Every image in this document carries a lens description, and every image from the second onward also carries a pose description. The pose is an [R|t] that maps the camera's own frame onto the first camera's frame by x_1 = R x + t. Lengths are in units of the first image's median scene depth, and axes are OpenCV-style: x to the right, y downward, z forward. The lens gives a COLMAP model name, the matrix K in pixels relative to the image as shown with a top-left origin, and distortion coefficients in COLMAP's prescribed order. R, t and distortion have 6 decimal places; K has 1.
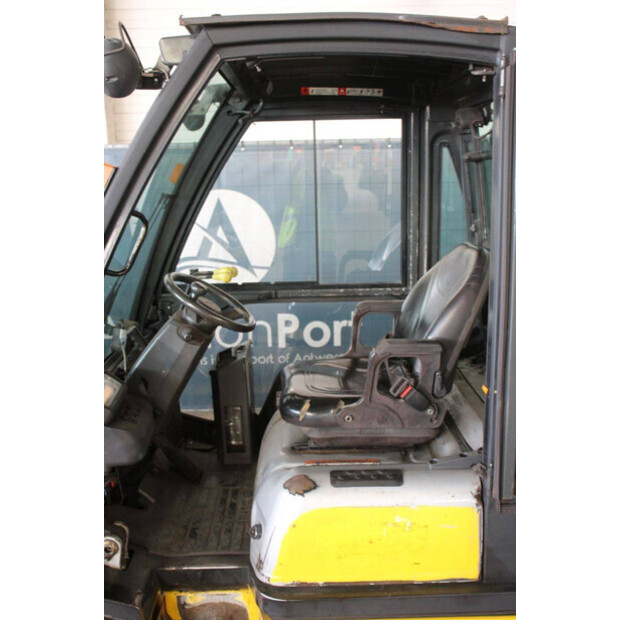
lens RADIAL K [[656.1, 0, 310.0], [0, 656.1, 310.0], [0, 0, 1]] dist [-0.054504, 0.030260]
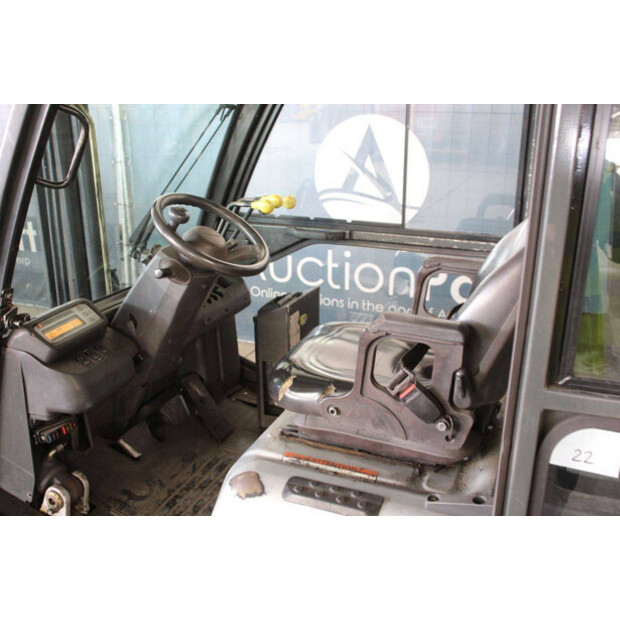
lens RADIAL K [[632.7, 0, 310.0], [0, 632.7, 310.0], [0, 0, 1]] dist [-0.063494, 0.011924]
pose [[0.921690, 0.143488, -0.360416, 0.267486], [-0.109199, 0.987475, 0.113877, -0.022236], [0.372242, -0.065602, 0.925815, 0.342834]]
